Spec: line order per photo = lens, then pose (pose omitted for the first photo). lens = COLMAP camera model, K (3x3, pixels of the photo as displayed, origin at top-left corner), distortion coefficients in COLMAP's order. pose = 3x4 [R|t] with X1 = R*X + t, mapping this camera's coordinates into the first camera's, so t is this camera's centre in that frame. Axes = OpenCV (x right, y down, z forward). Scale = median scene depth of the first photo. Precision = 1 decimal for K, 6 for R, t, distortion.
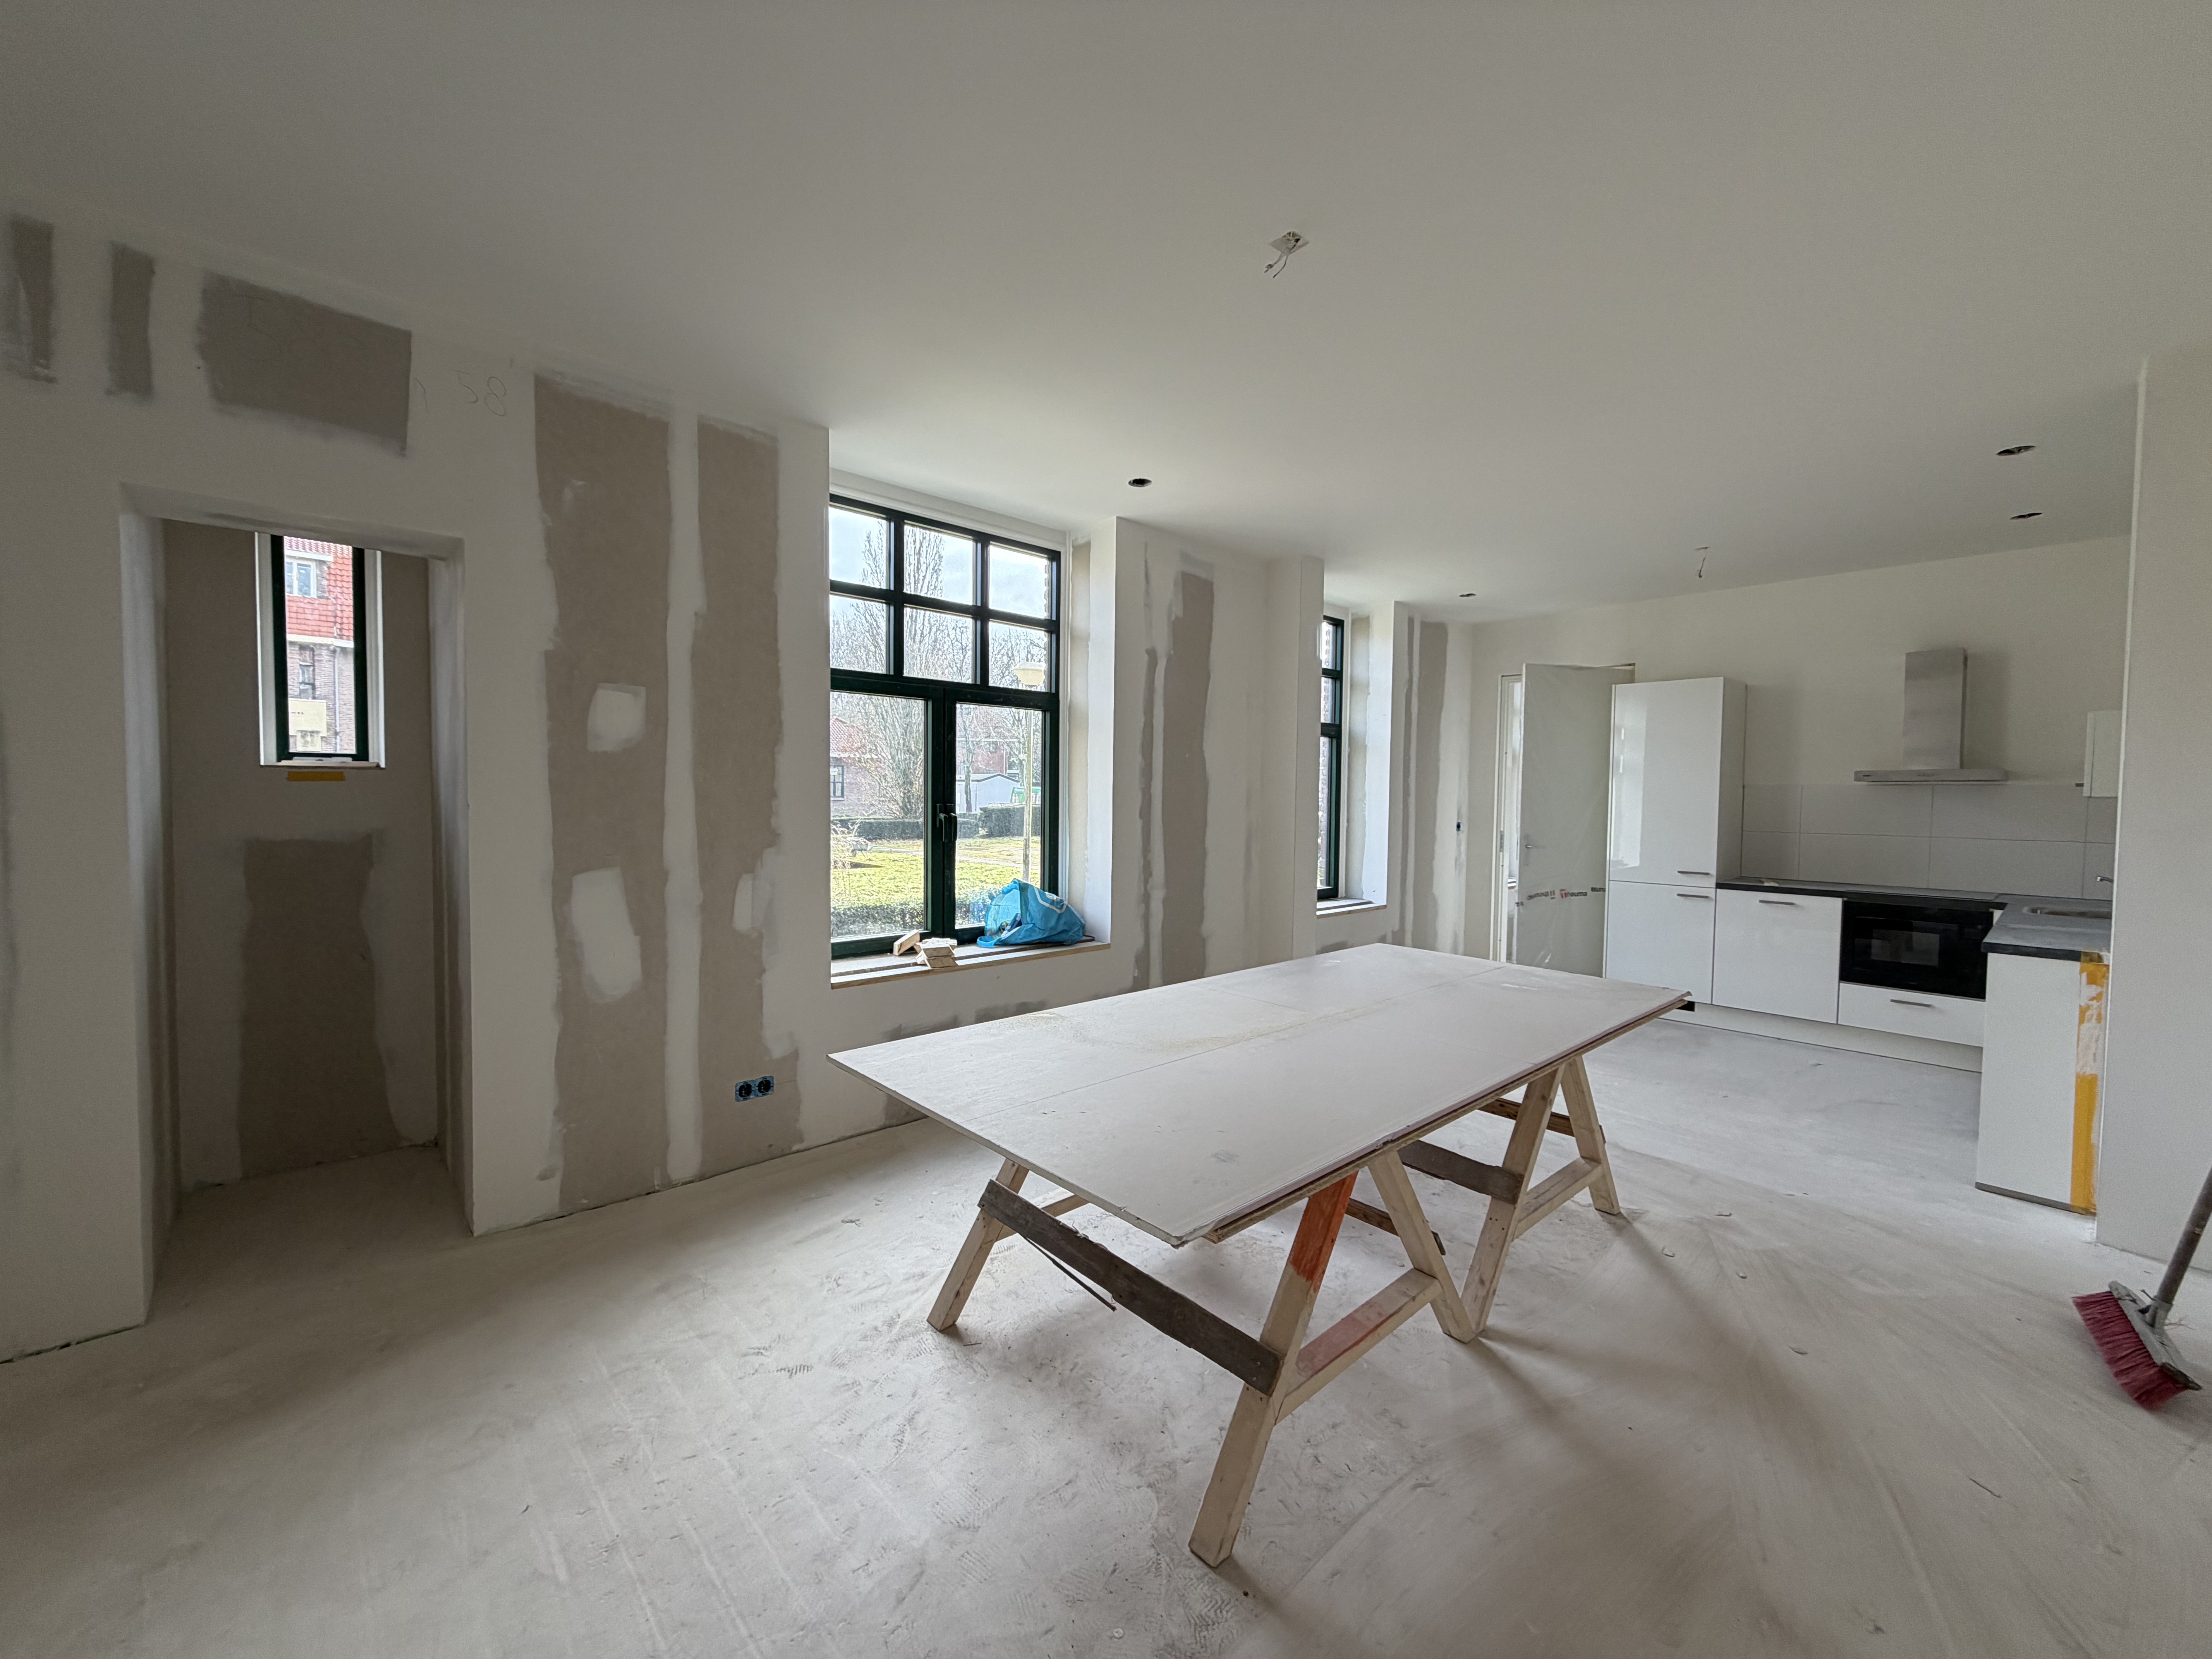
lens RADIAL K [[886.1, 0, 1105.5], [0, 886.1, 831.2], [0, 0, 1]] dist [0.002833, 0.000056]
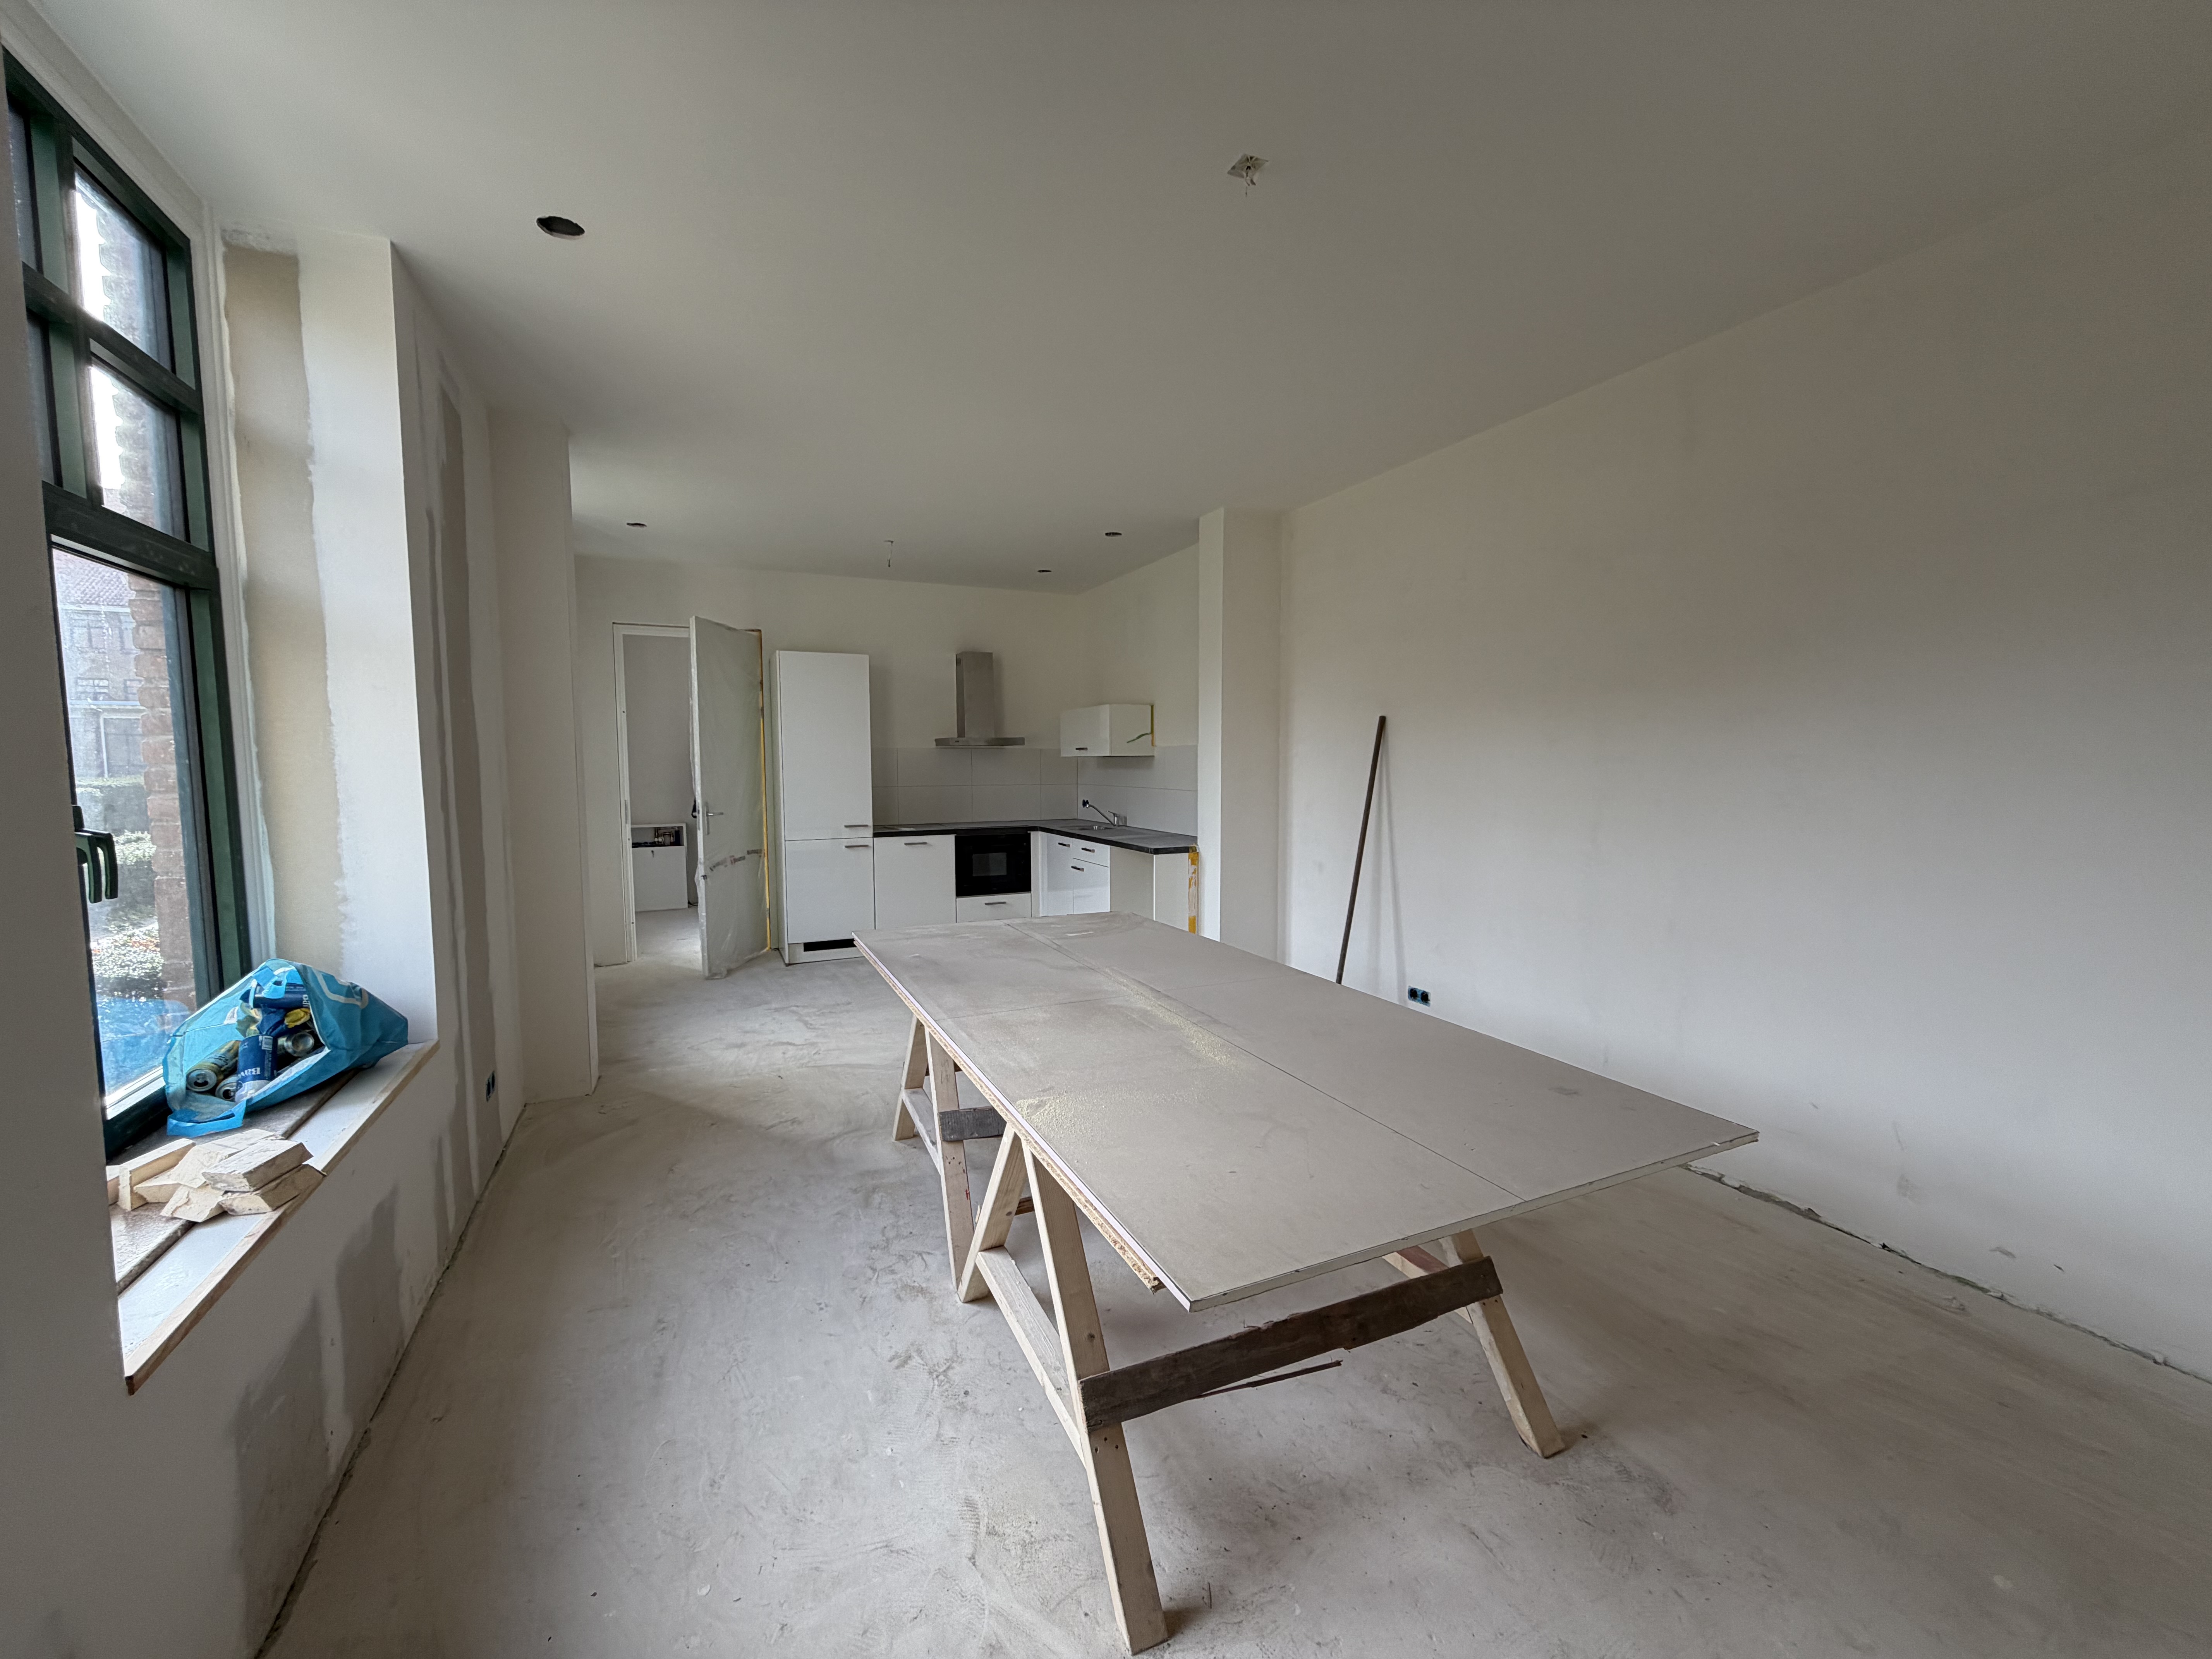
lens RADIAL K [[886.1, 0, 1093.0], [0, 886.1, 828.5], [0, 0, 1]] dist [0.002833, 0.000056]
pose [[0.296333, -0.089139, 0.950916, -0.378823], [0.048776, 0.995748, 0.078142, -0.027518], [-0.953838, 0.023226, 0.299421, 0.432282]]
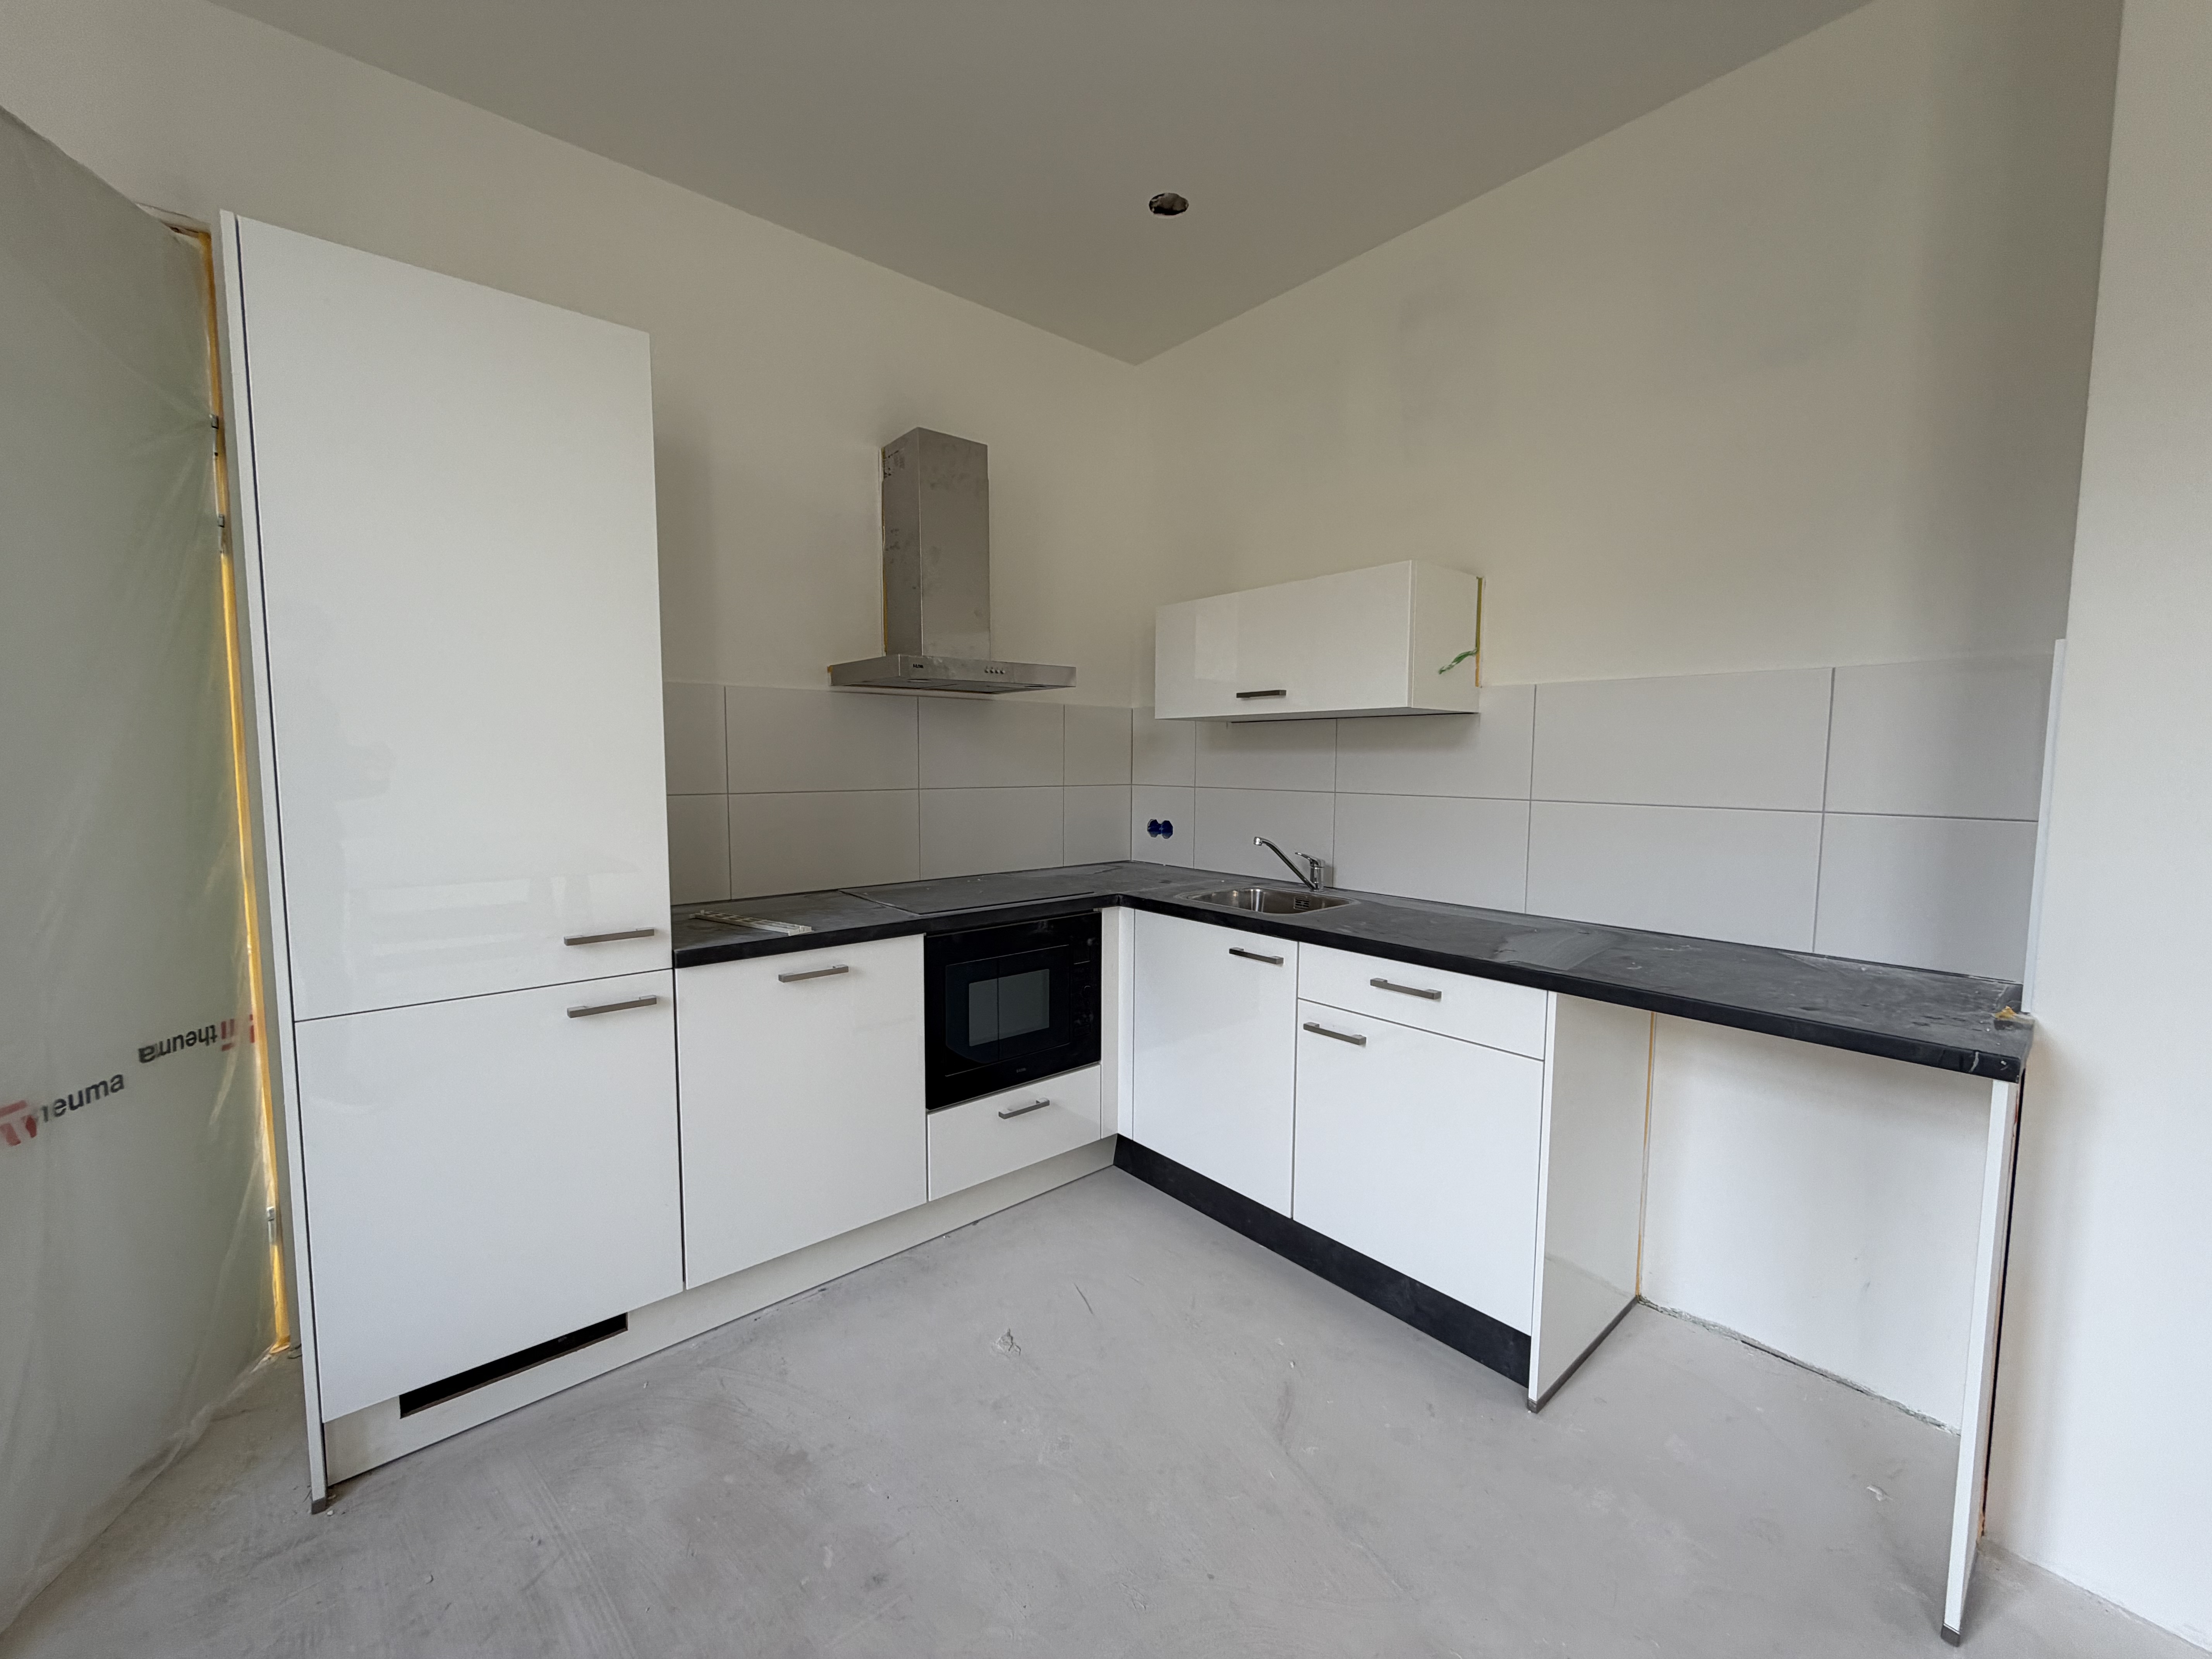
lens RADIAL K [[886.1, 0, 1088.2], [0, 886.1, 828.1], [0, 0, 1]] dist [0.002833, 0.000056]
pose [[0.024607, -0.095831, 0.995093, 0.409035], [0.037206, 0.994793, 0.094882, -0.018437], [-0.999005, 0.034689, 0.028044, 0.950500]]
